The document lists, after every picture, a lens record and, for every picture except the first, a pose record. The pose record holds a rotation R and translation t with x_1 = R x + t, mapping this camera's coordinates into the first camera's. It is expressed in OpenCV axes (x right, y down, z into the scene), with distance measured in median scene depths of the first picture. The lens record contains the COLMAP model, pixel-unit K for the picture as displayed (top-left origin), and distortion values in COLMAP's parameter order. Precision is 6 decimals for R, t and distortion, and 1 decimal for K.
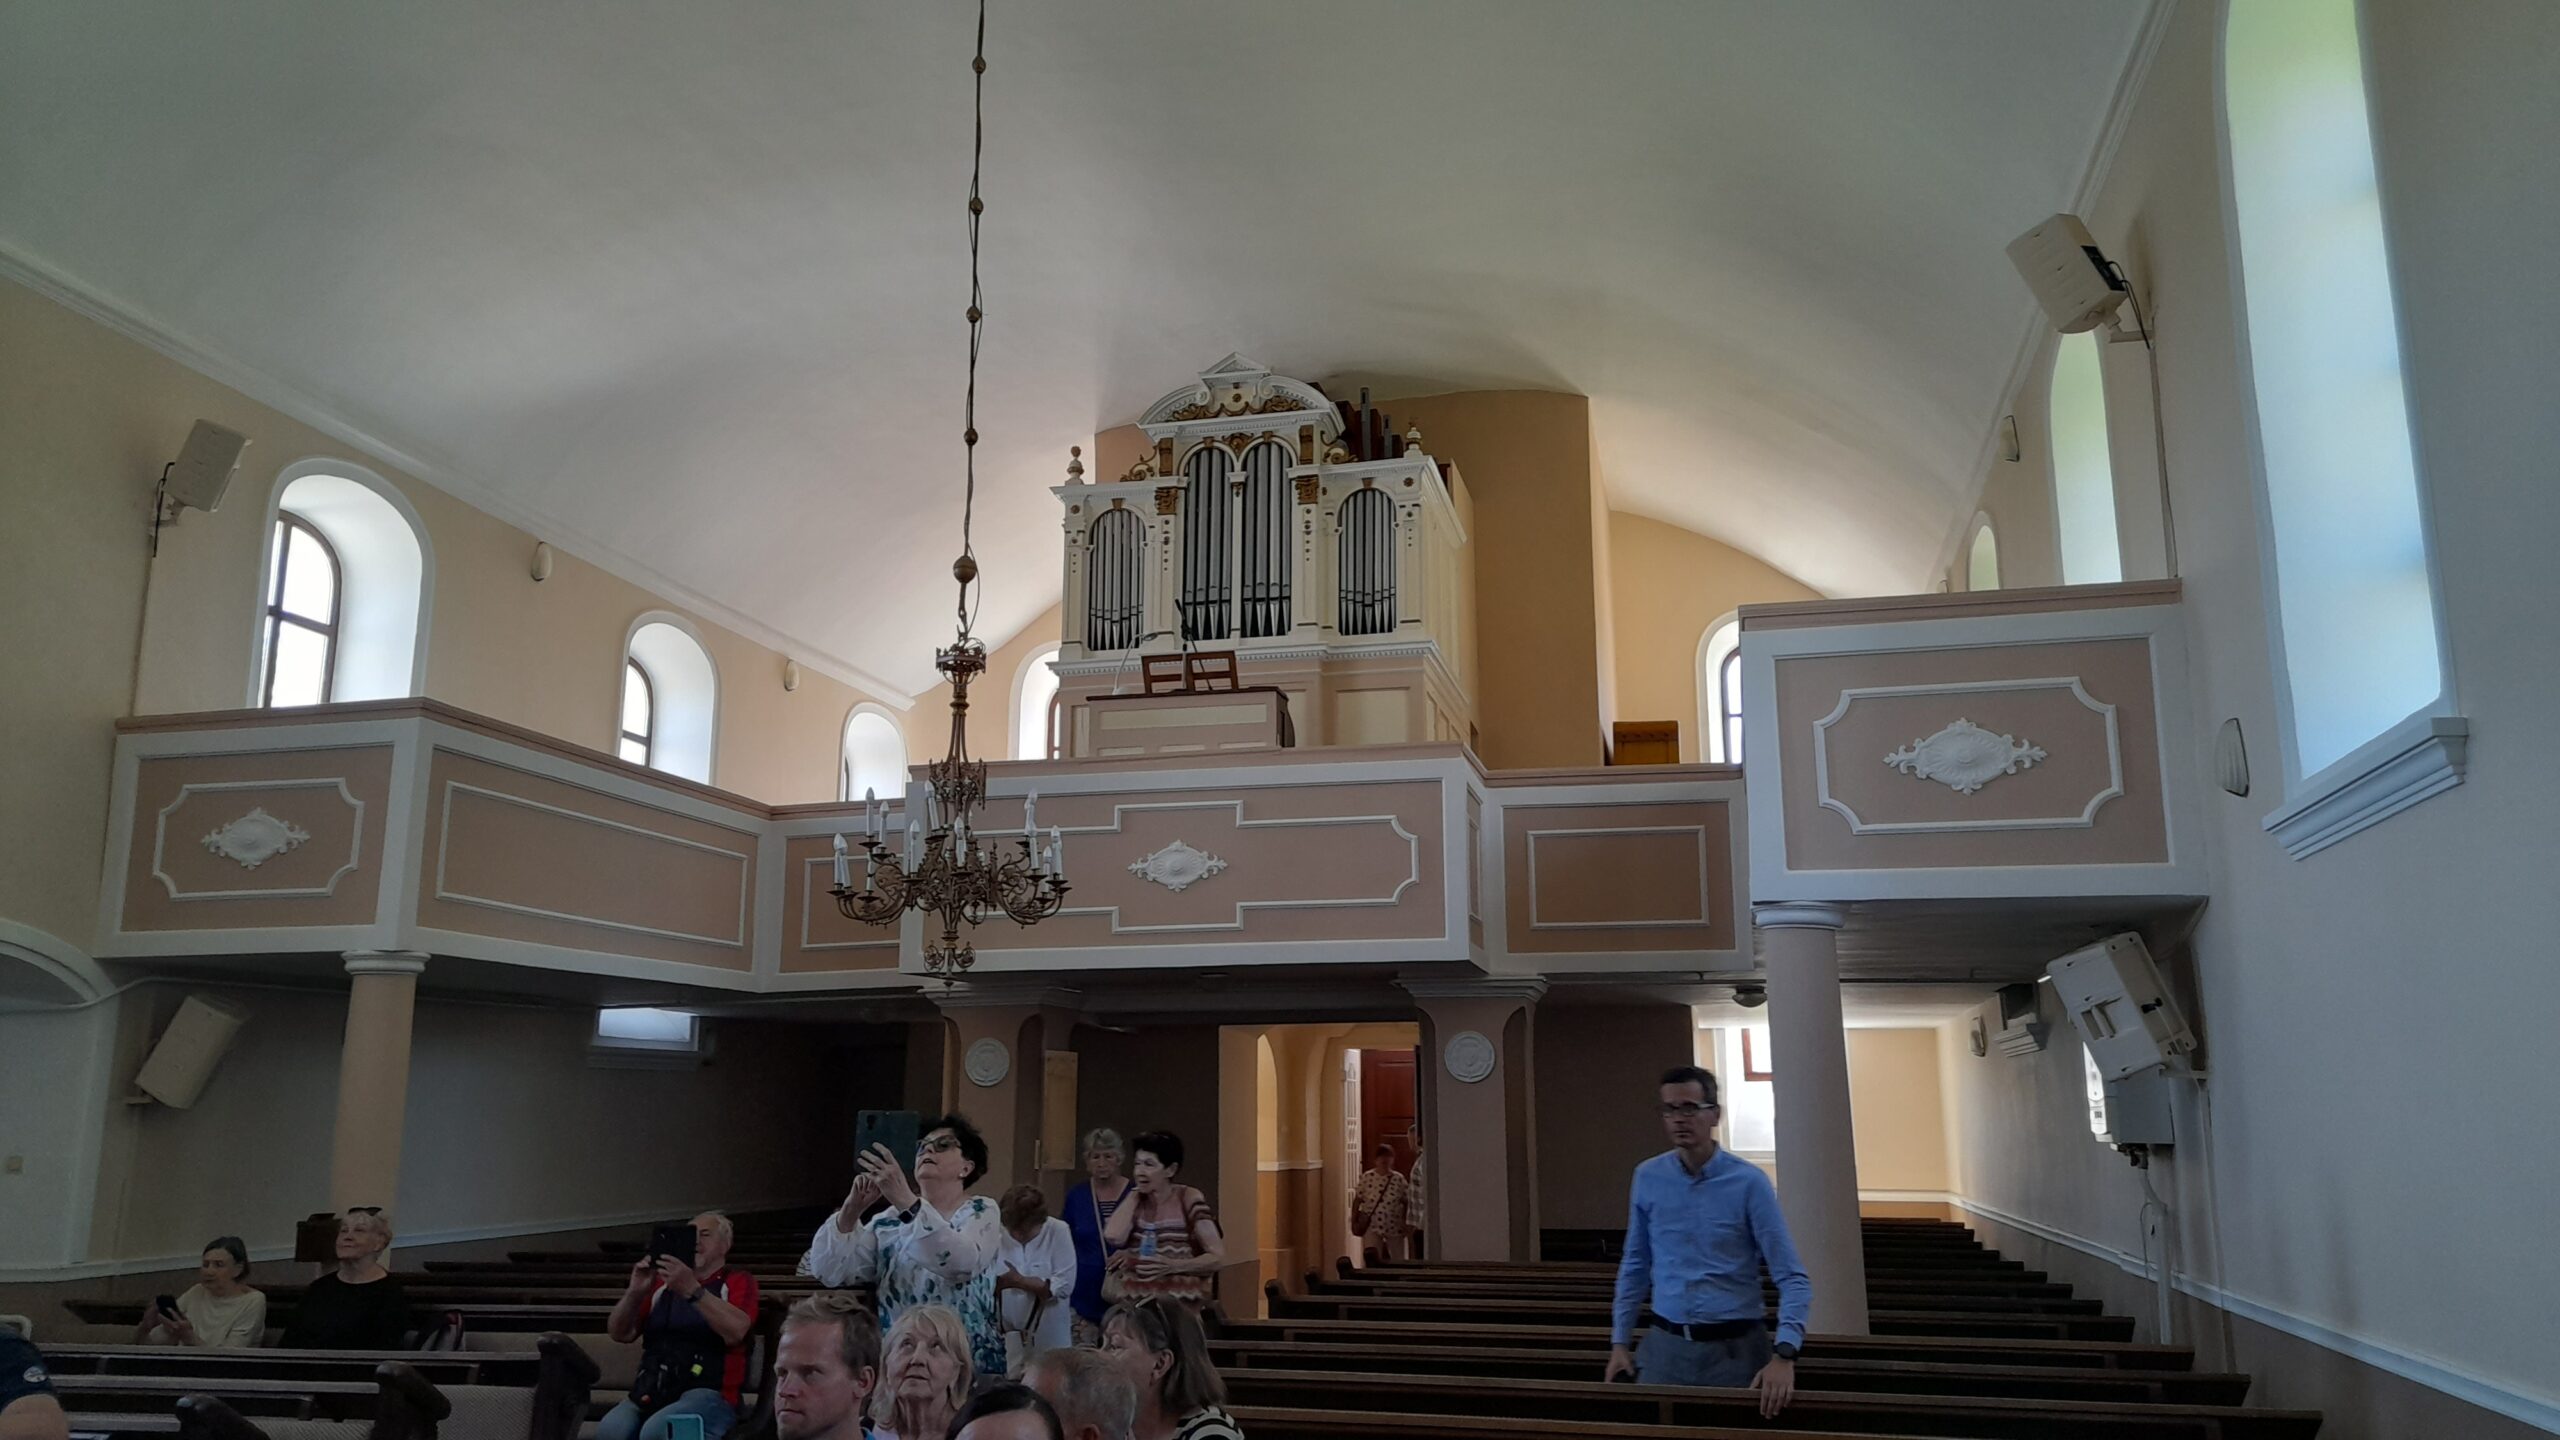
lens RADIAL K [[1880.2, 0, 1235.6], [0, 1880.2, 688.3], [0, 0, 1]] dist [0.050012, -0.044194]
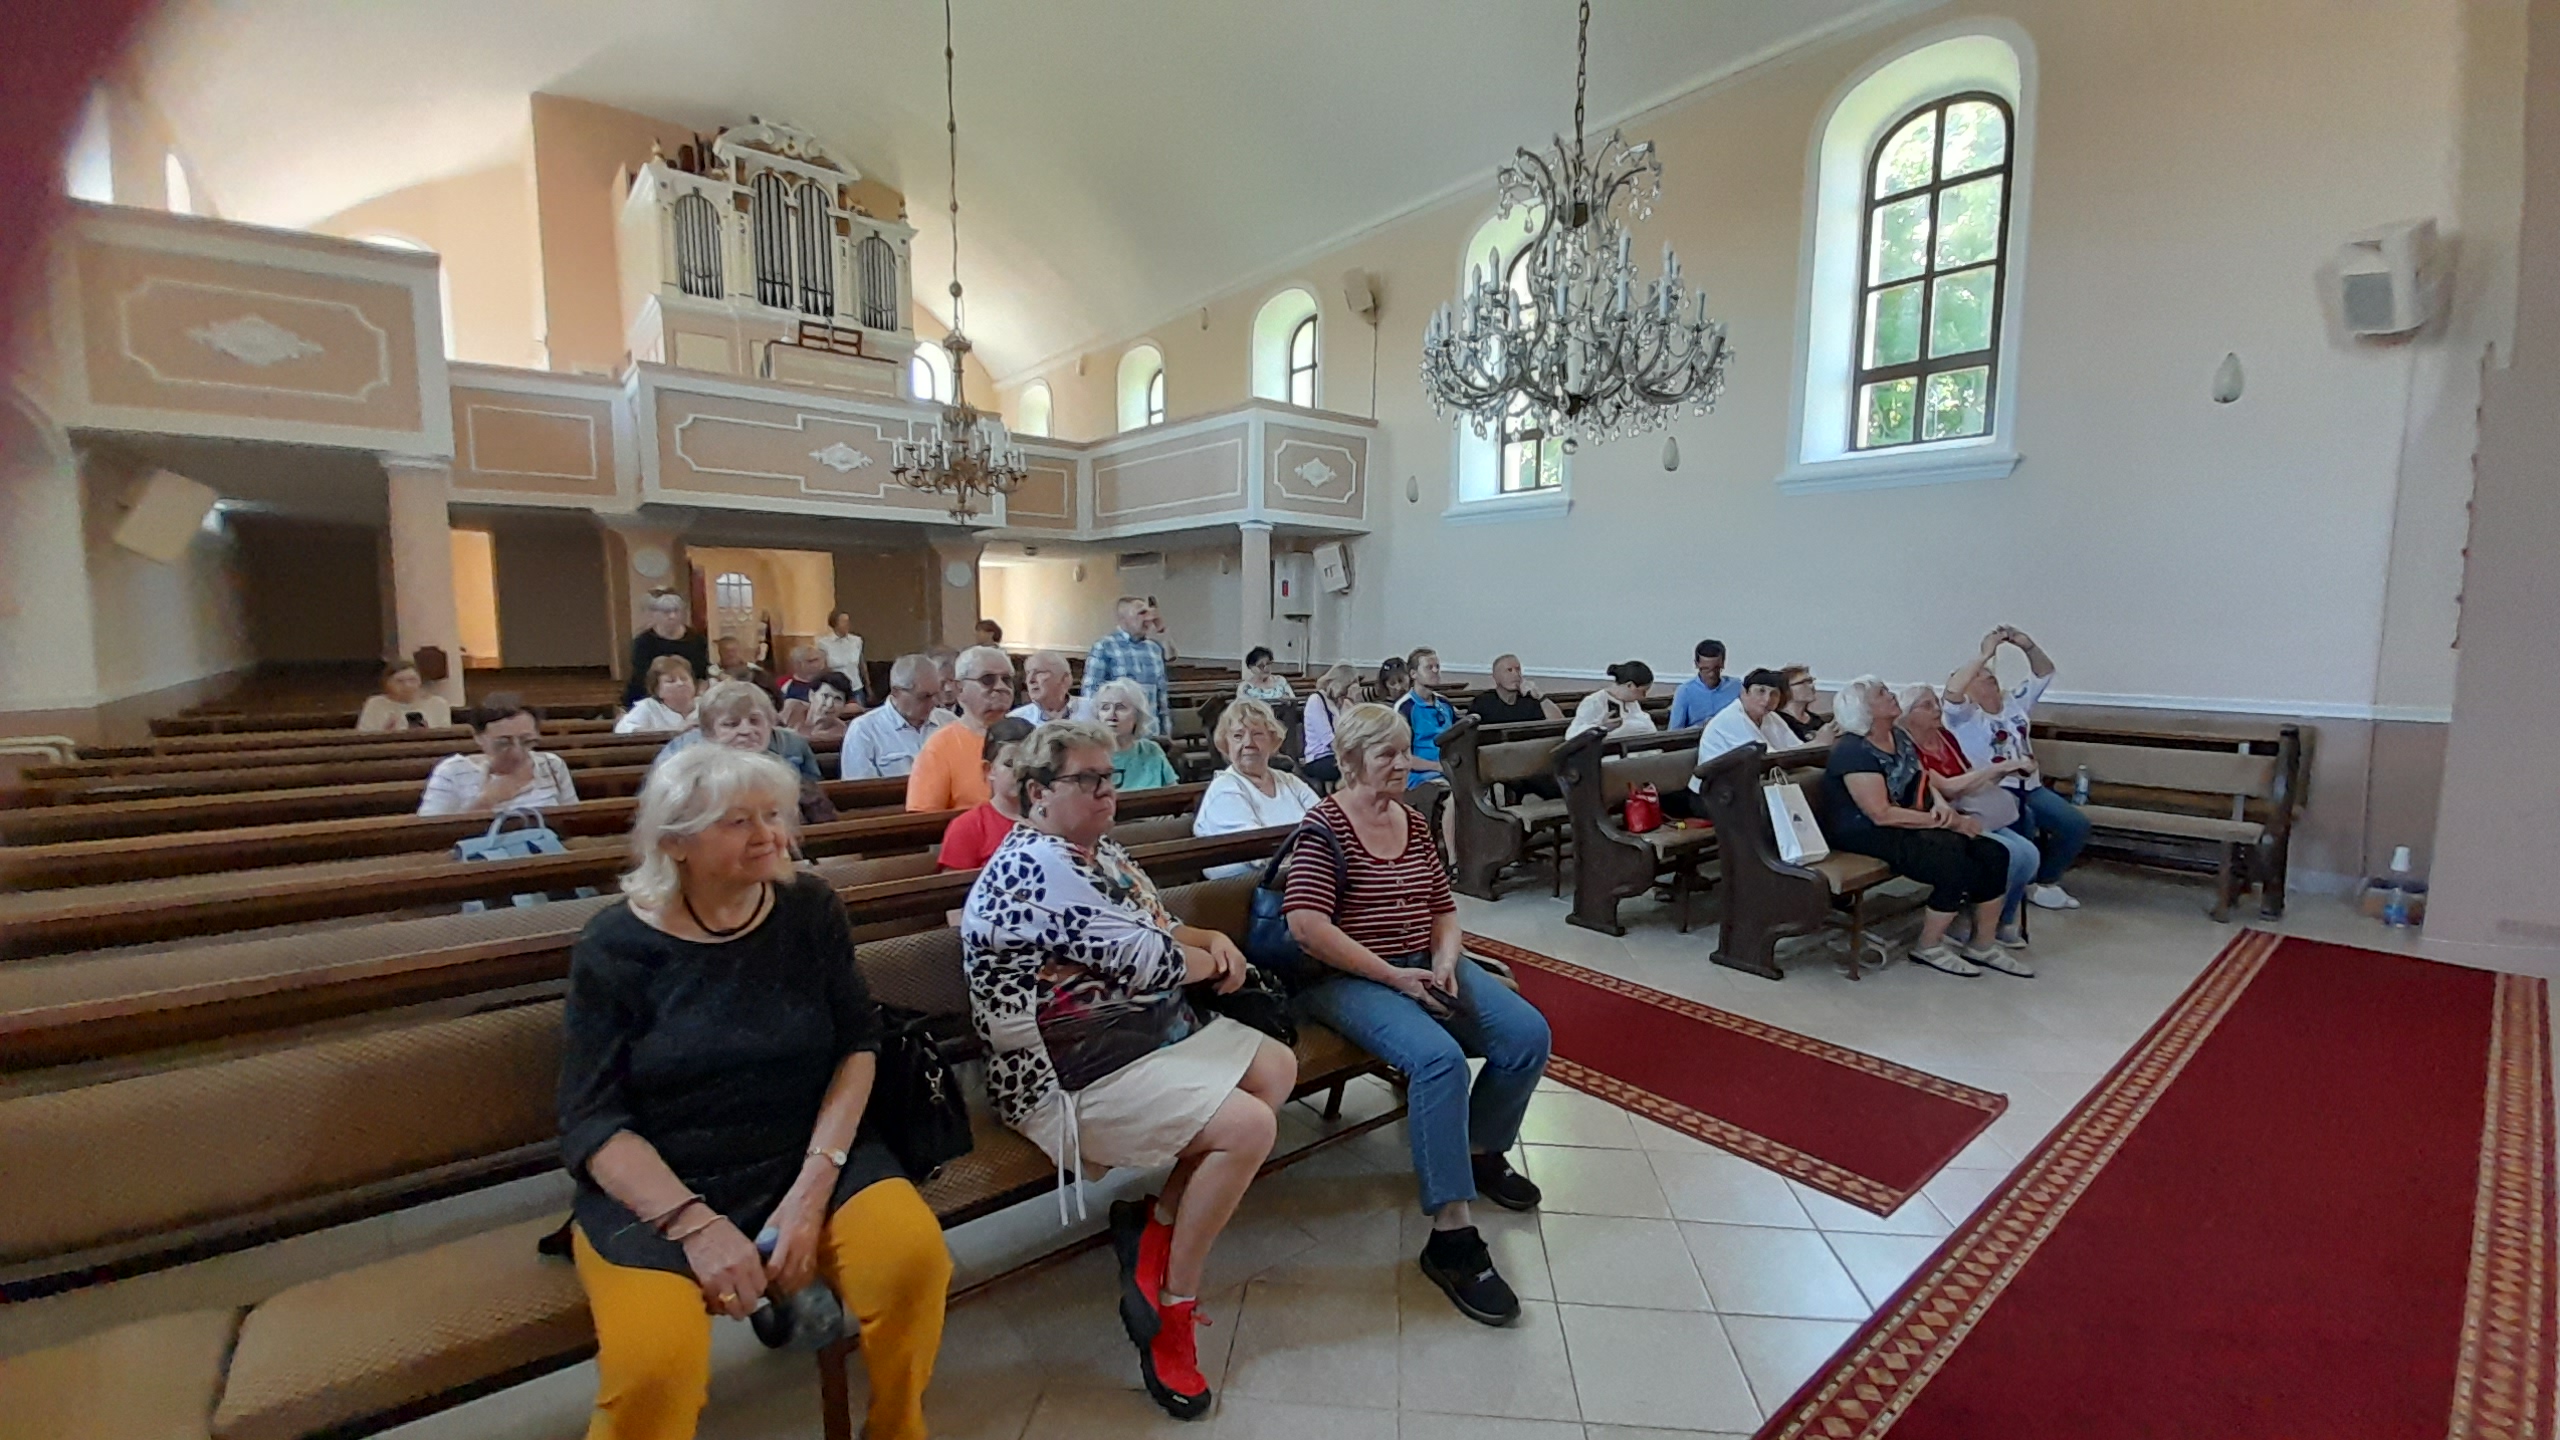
lens RADIAL K [[1032.2, 0, 1282.6], [0, 1032.2, 740.4], [0, 0, 1]] dist [0.001903, -0.001545]
pose [[0.582941, -0.089200, 0.807603, -0.585256], [-0.187636, 0.952310, 0.240622, 0.036944], [-0.790552, -0.291804, 0.538403, 0.093176]]
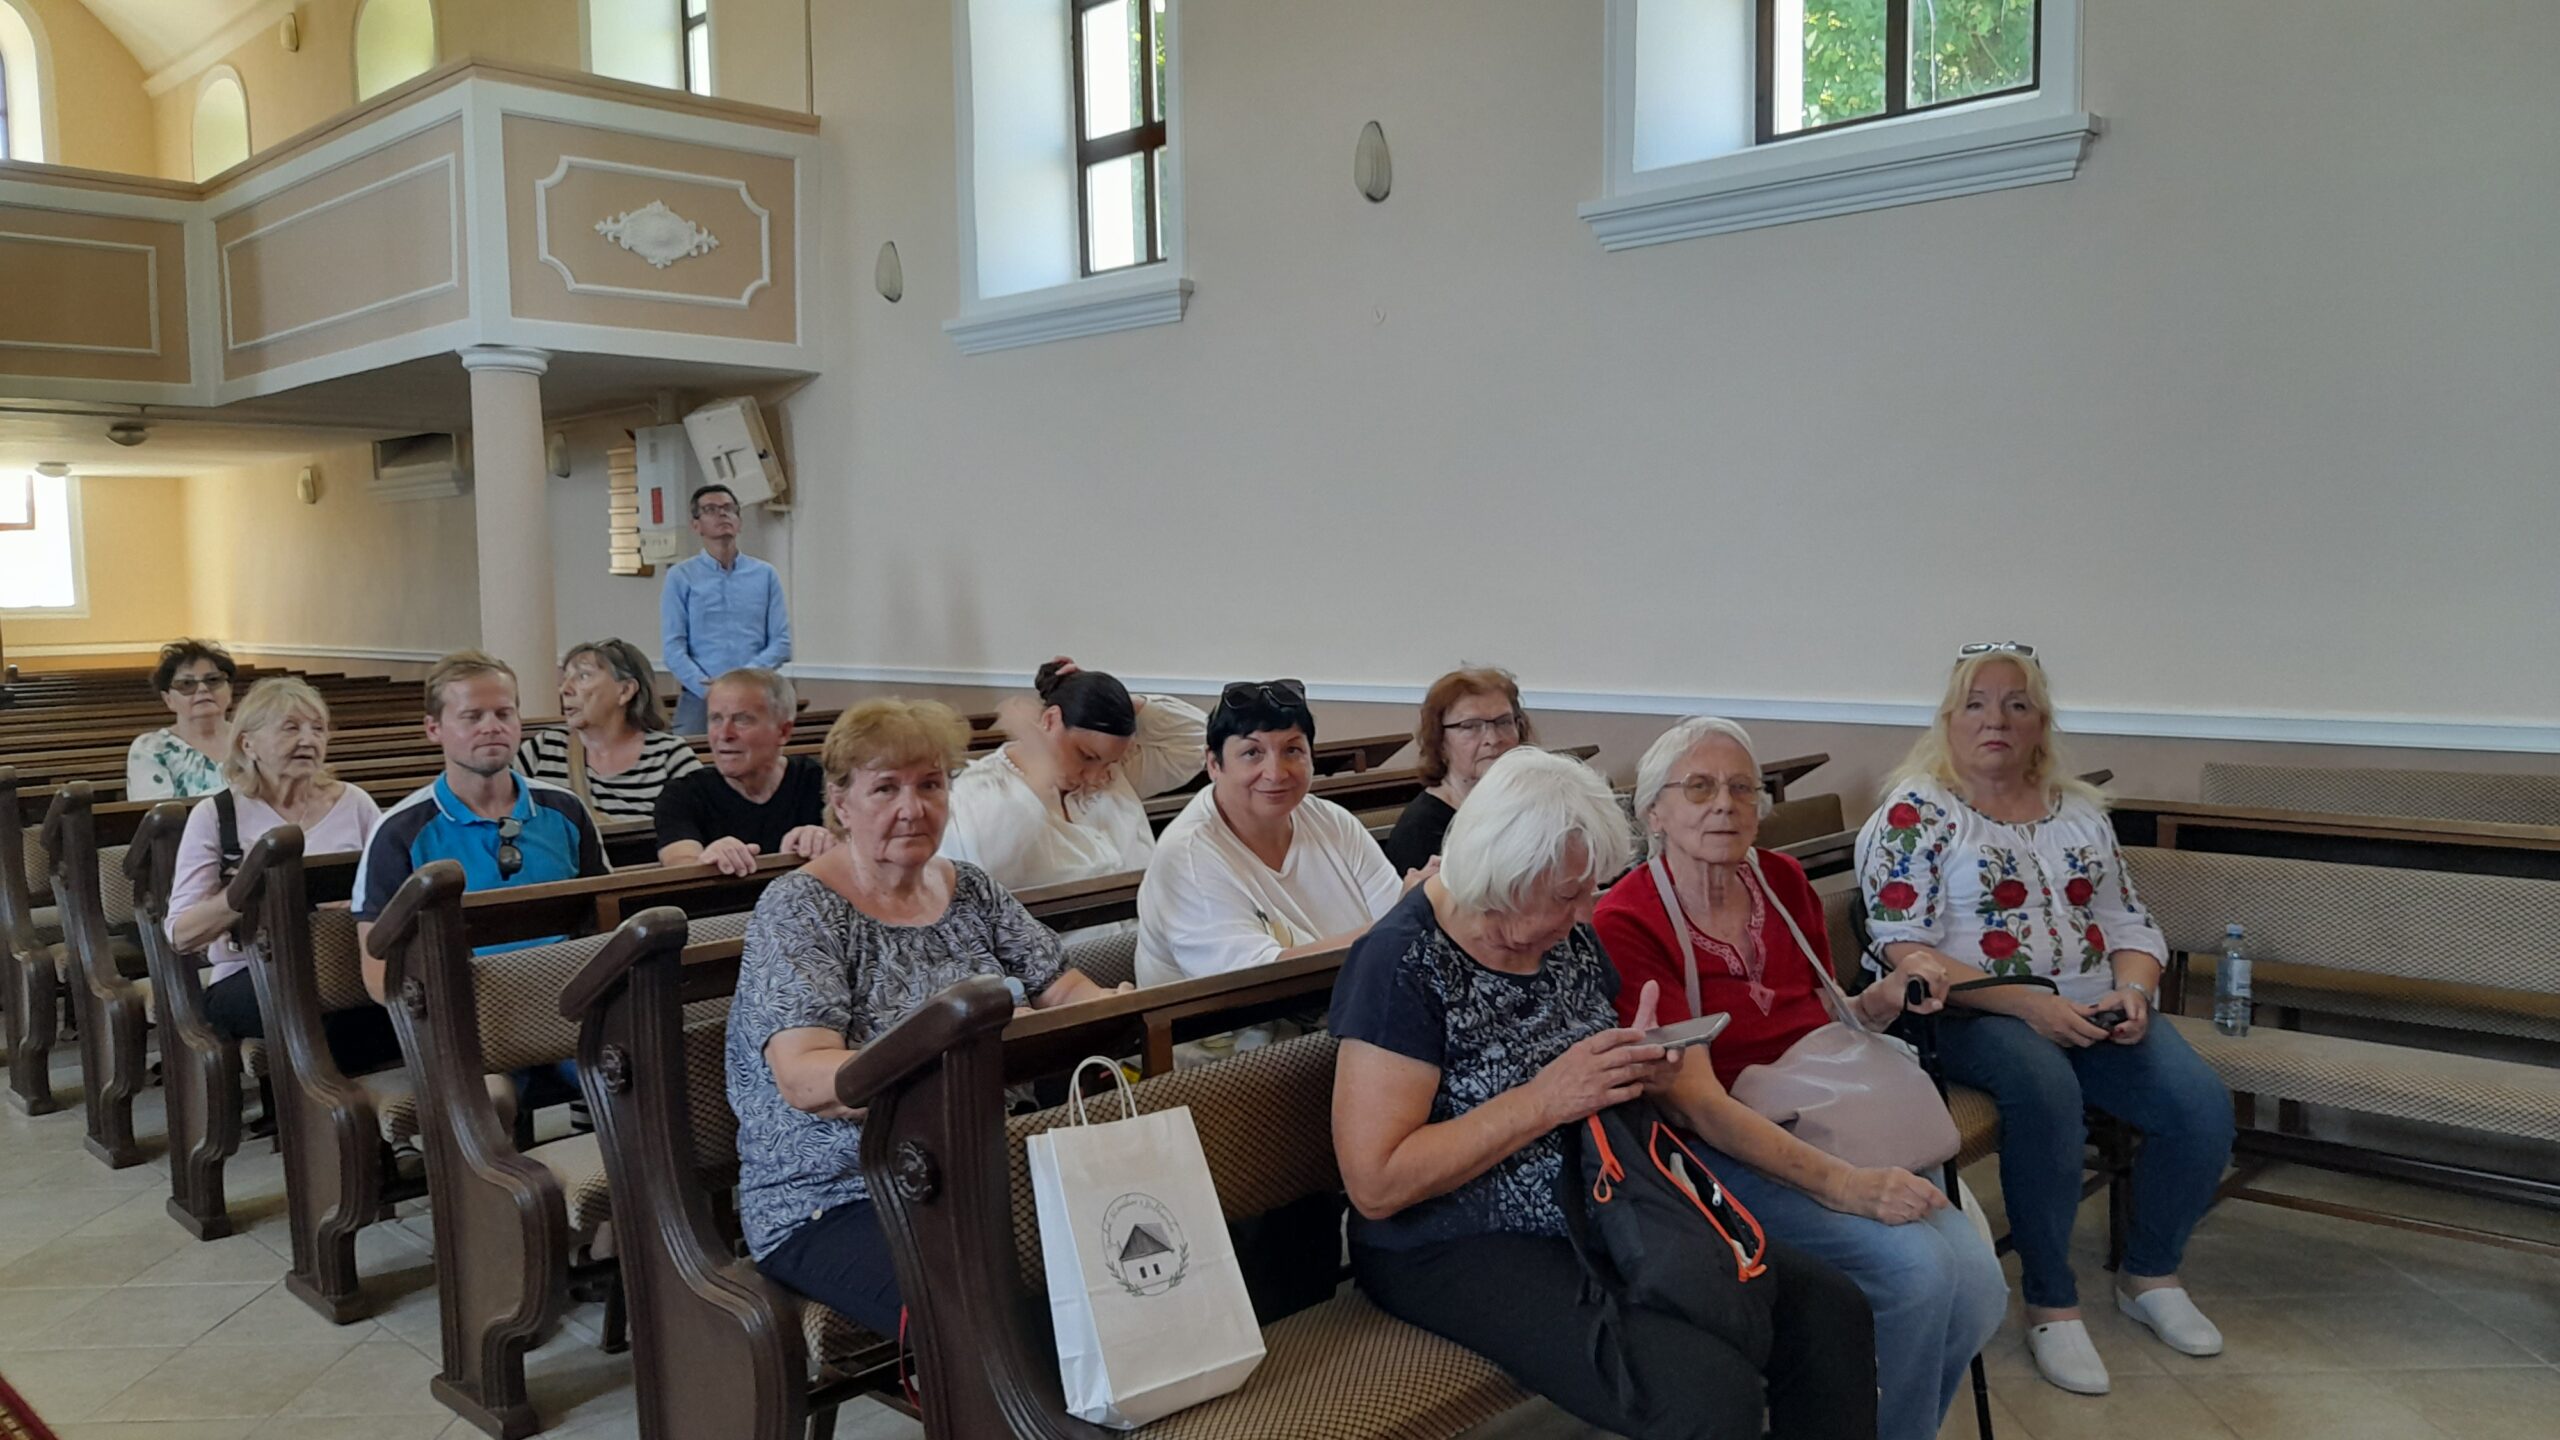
lens RADIAL K [[1880.2, 0, 1285.1], [0, 1880.2, 699.7], [0, 0, 1]] dist [0.050012, -0.044194]
pose [[0.486932, -0.065359, 0.870991, -0.308663], [-0.176311, 0.969314, 0.171304, 0.031145], [-0.855460, -0.236979, 0.460467, 0.049693]]
